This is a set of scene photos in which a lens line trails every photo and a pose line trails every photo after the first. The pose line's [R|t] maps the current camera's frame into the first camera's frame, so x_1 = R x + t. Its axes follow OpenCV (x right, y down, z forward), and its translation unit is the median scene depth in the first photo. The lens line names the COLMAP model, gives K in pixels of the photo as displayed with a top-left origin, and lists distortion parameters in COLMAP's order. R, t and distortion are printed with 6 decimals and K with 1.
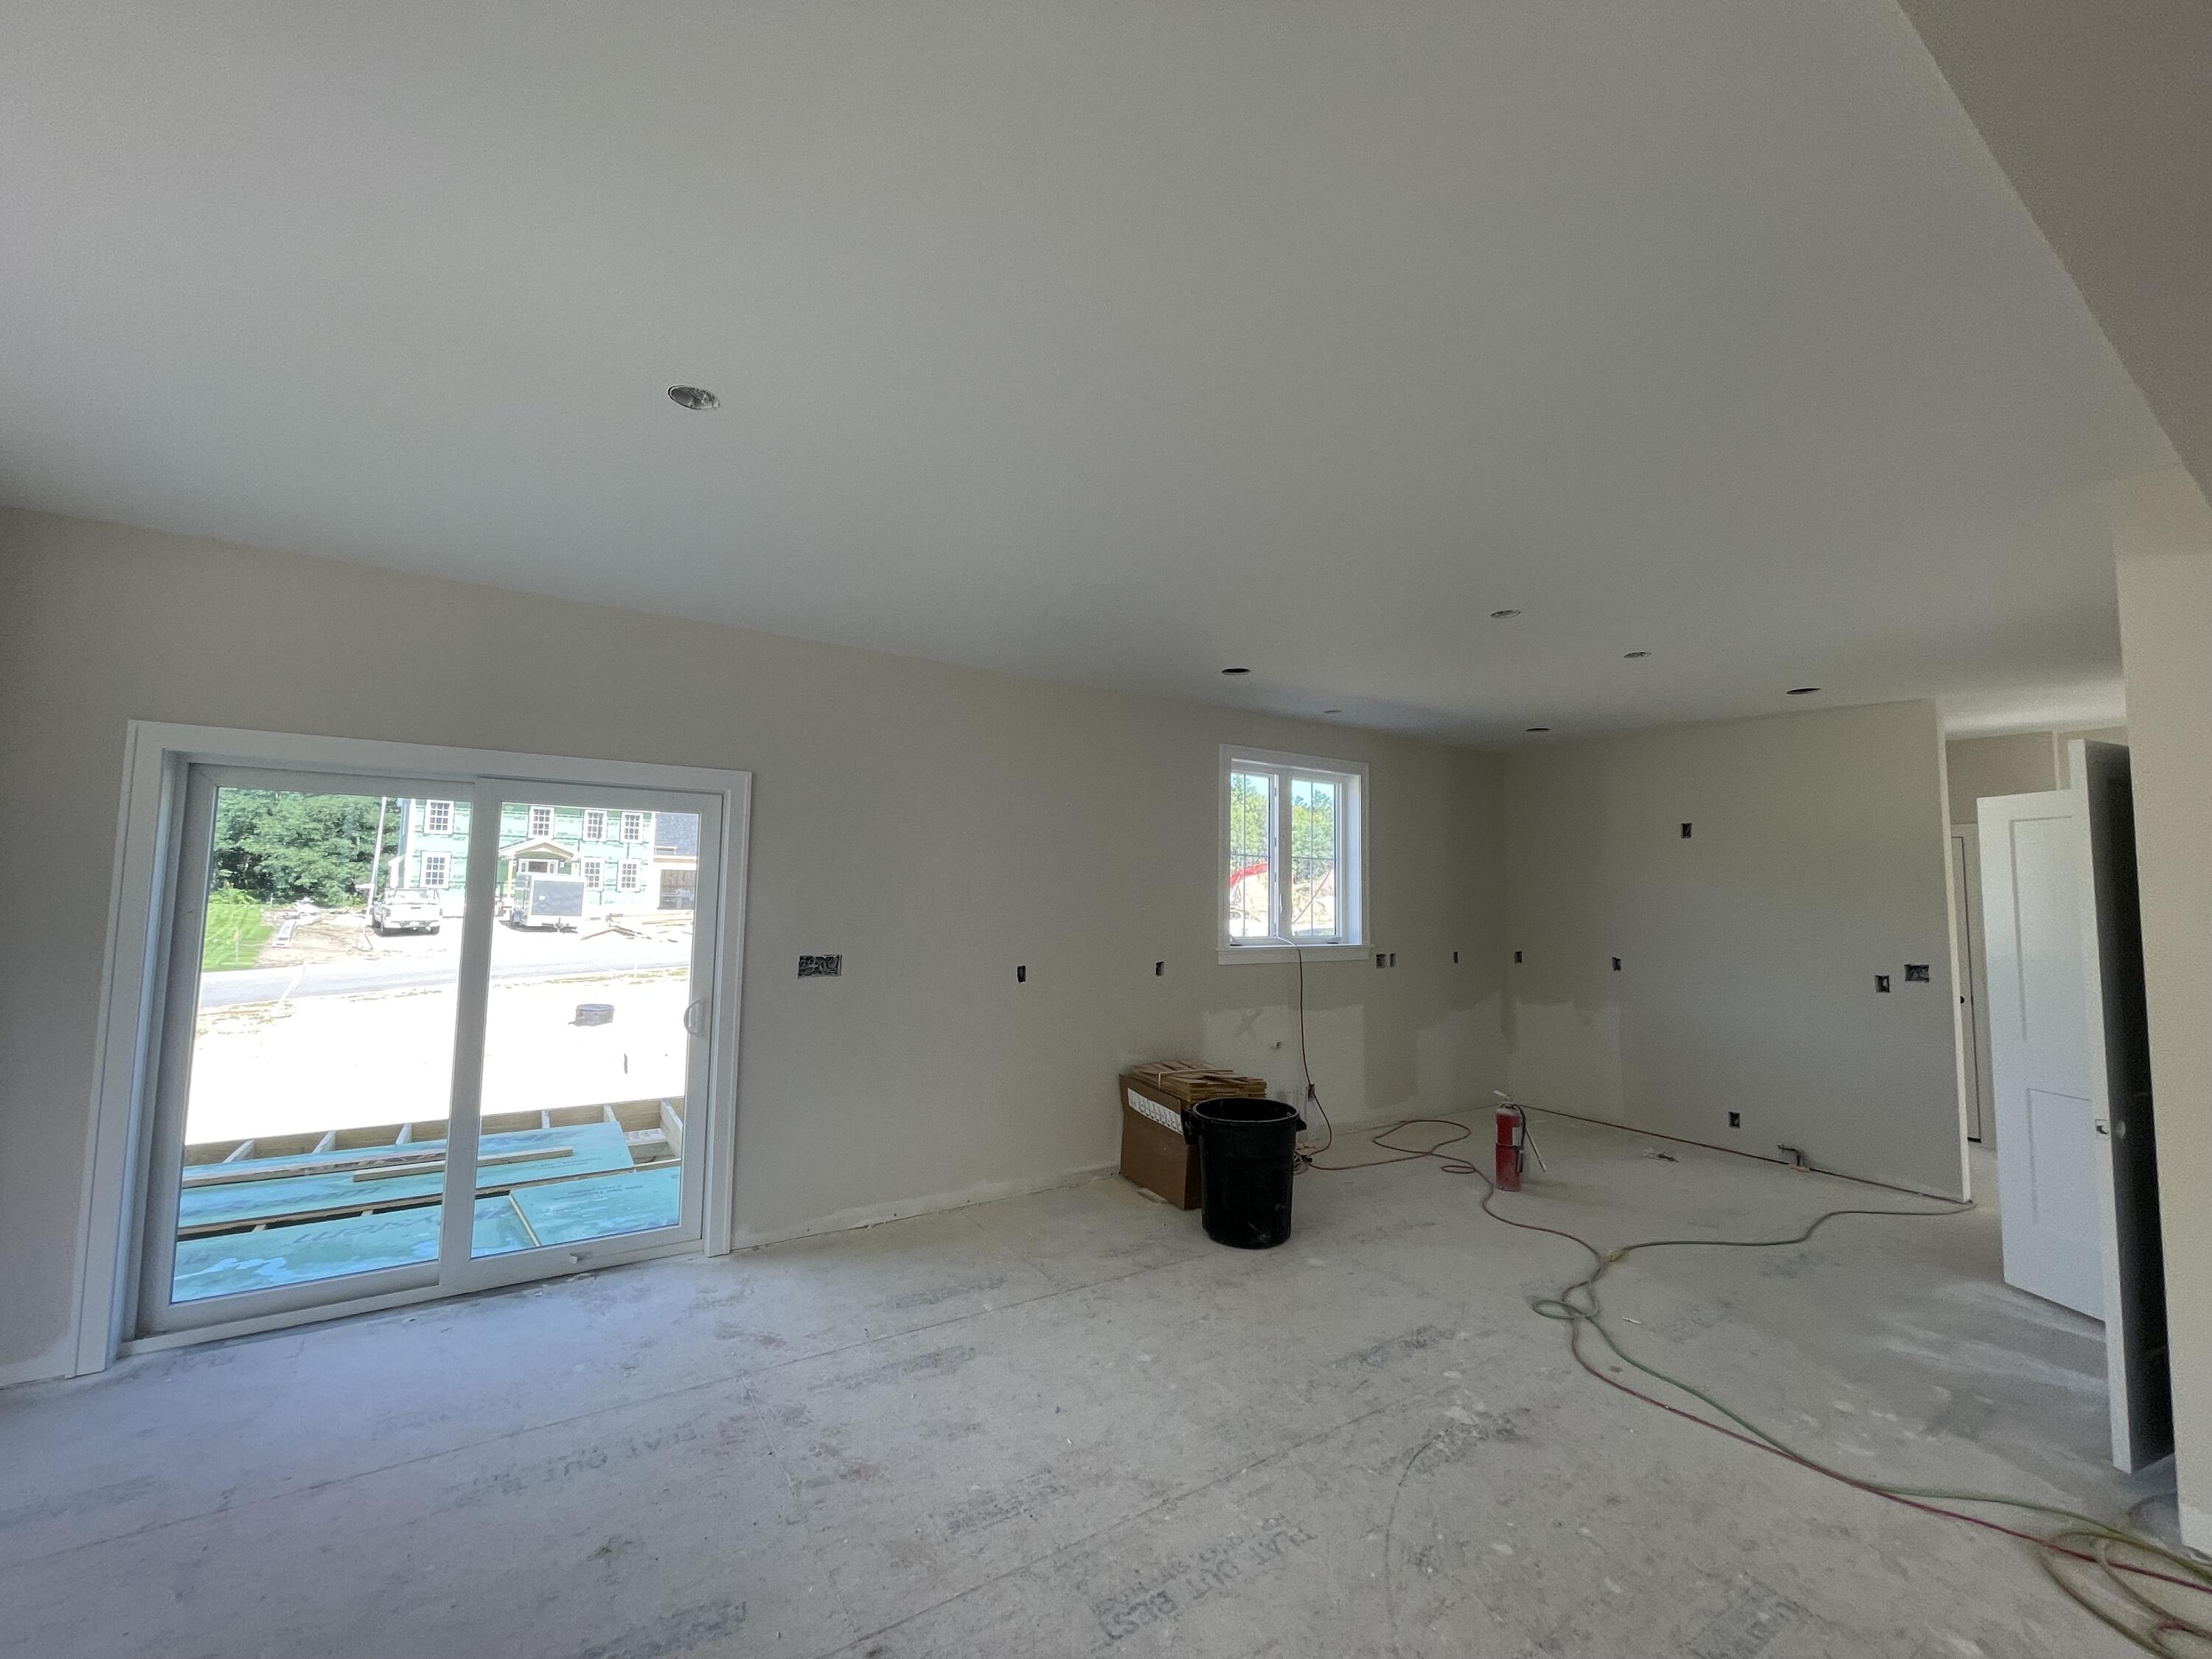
lens RADIAL K [[885.4, 0, 1112.2], [0, 885.4, 830.4], [0, 0, 1]] dist [-0.001547, -0.000401]
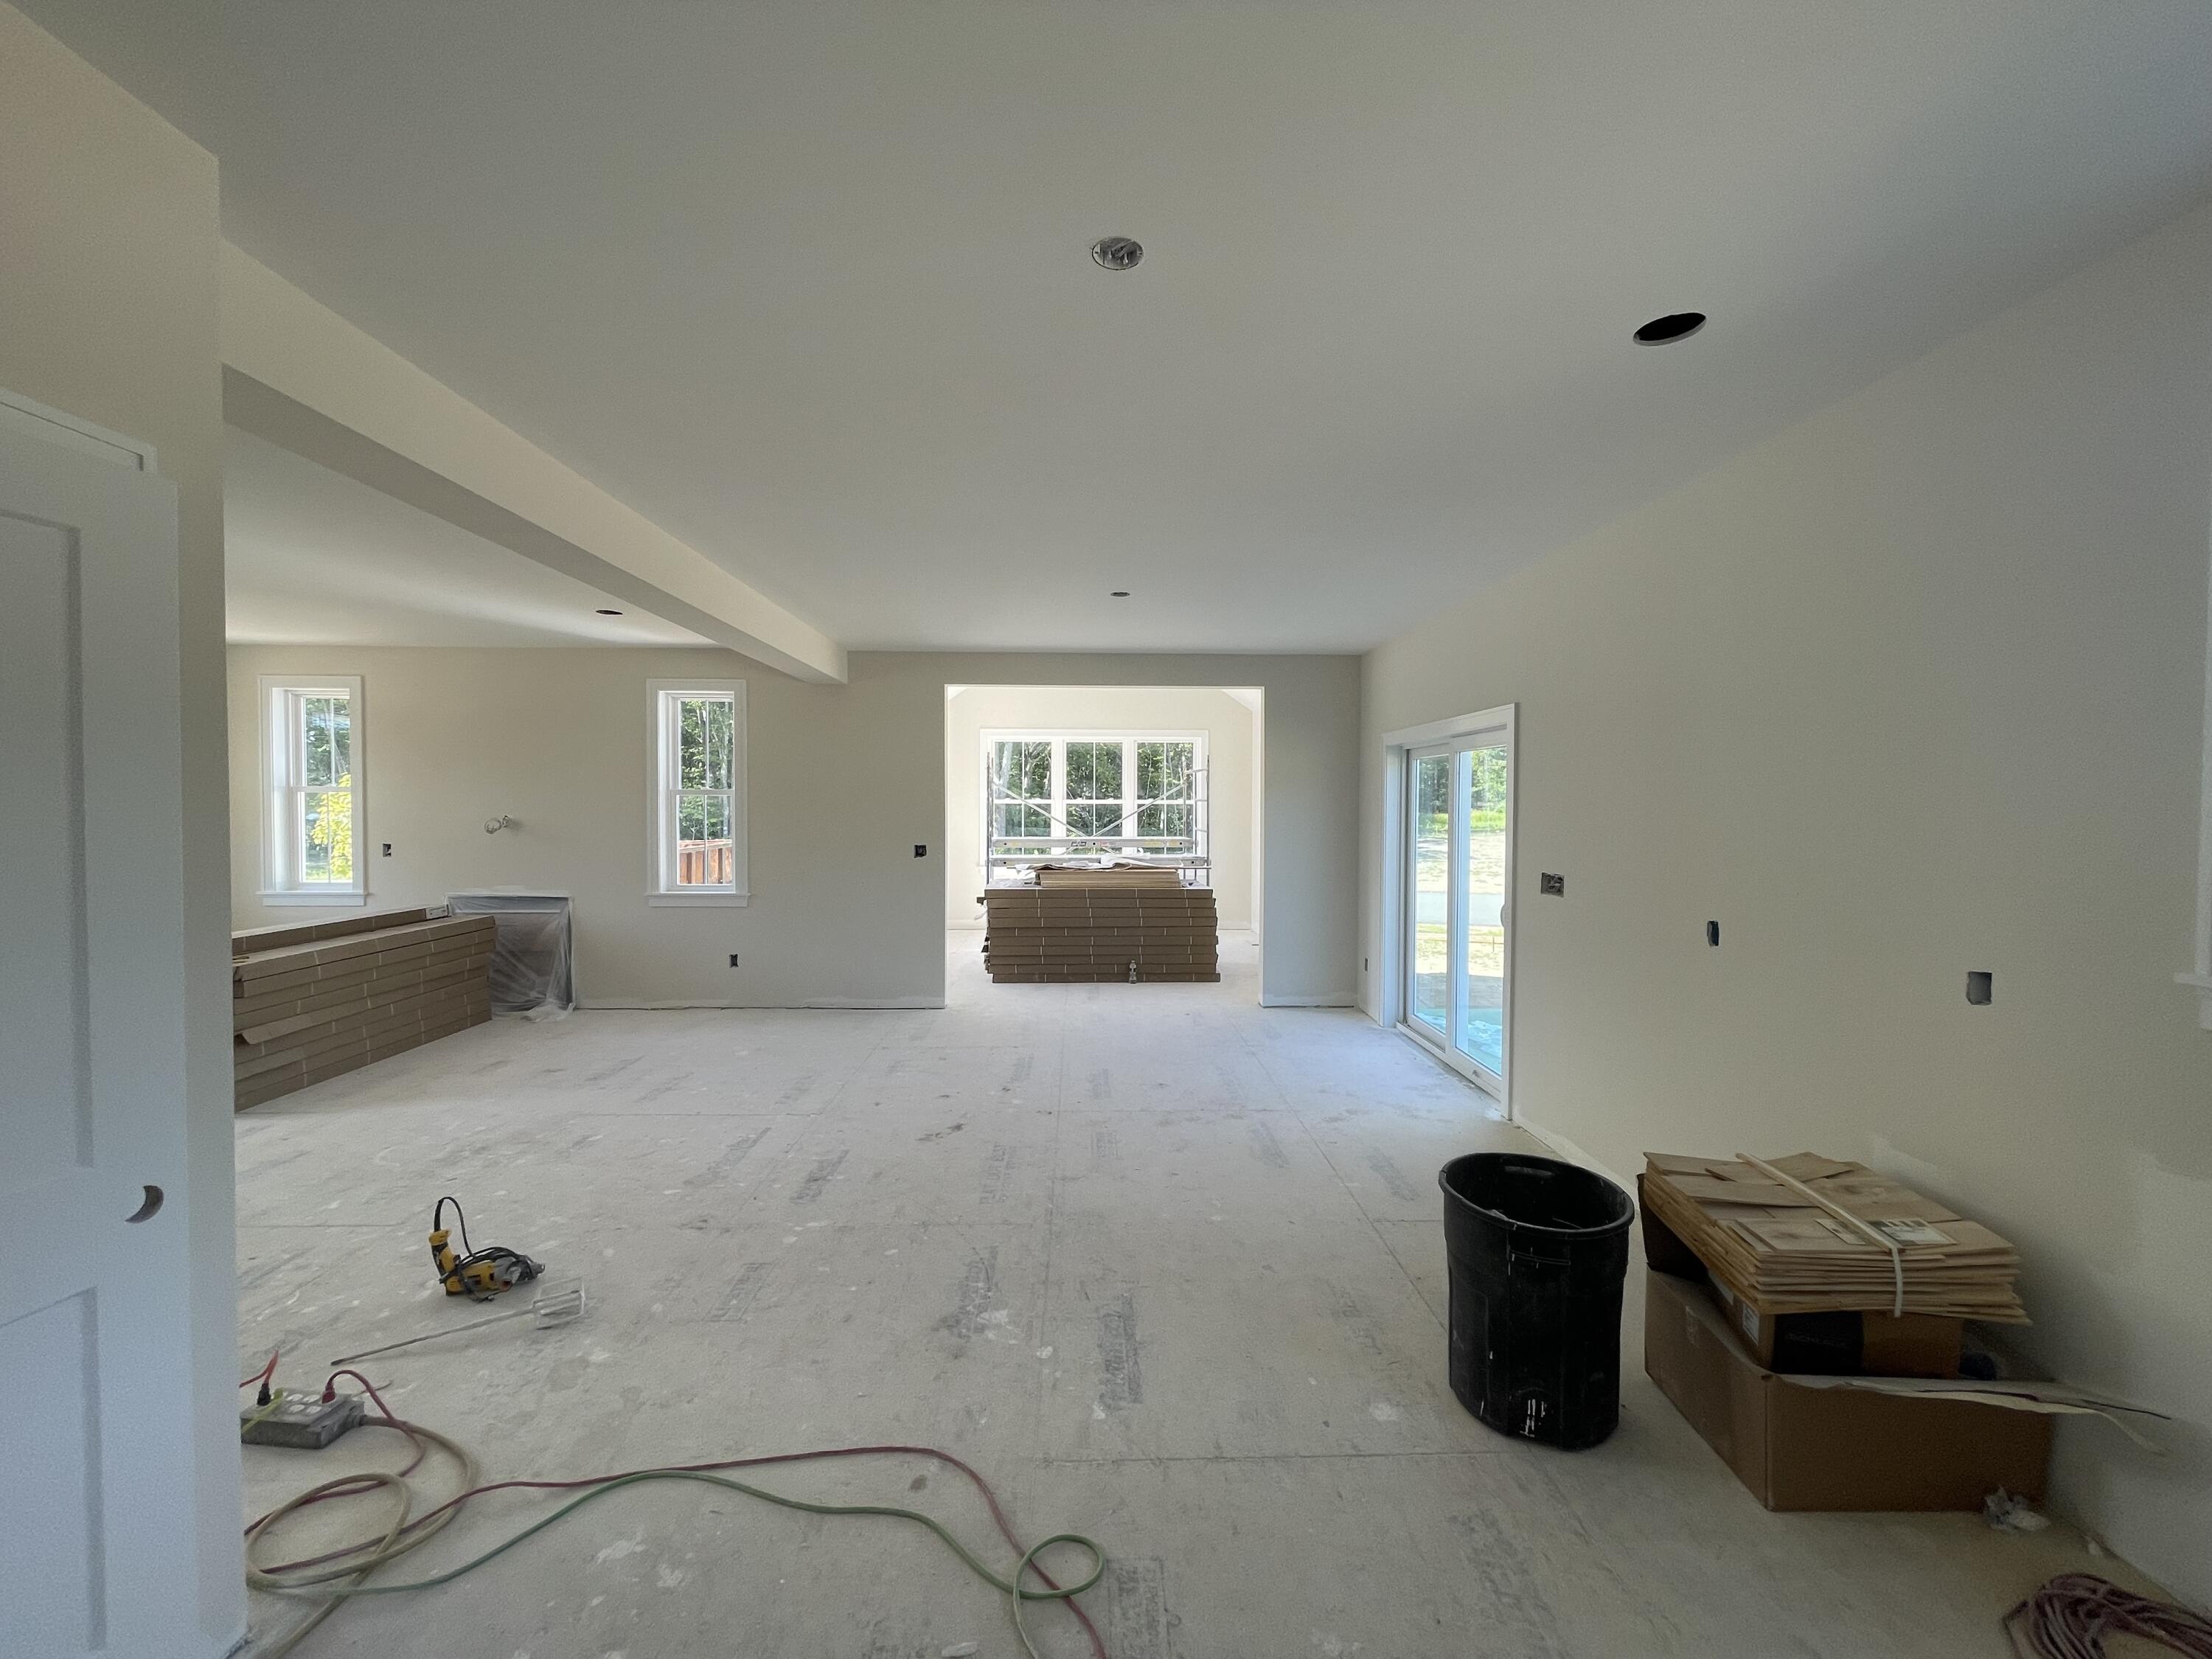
lens RADIAL K [[885.4, 0, 1099.0], [0, 885.4, 826.5], [0, 0, 1]] dist [-0.001547, -0.000401]
pose [[-0.525339, 0.000110, -0.850893, 1.056075], [0.049952, 0.998279, -0.030711, 0.127308], [0.849426, -0.058637, -0.524440, 1.476651]]
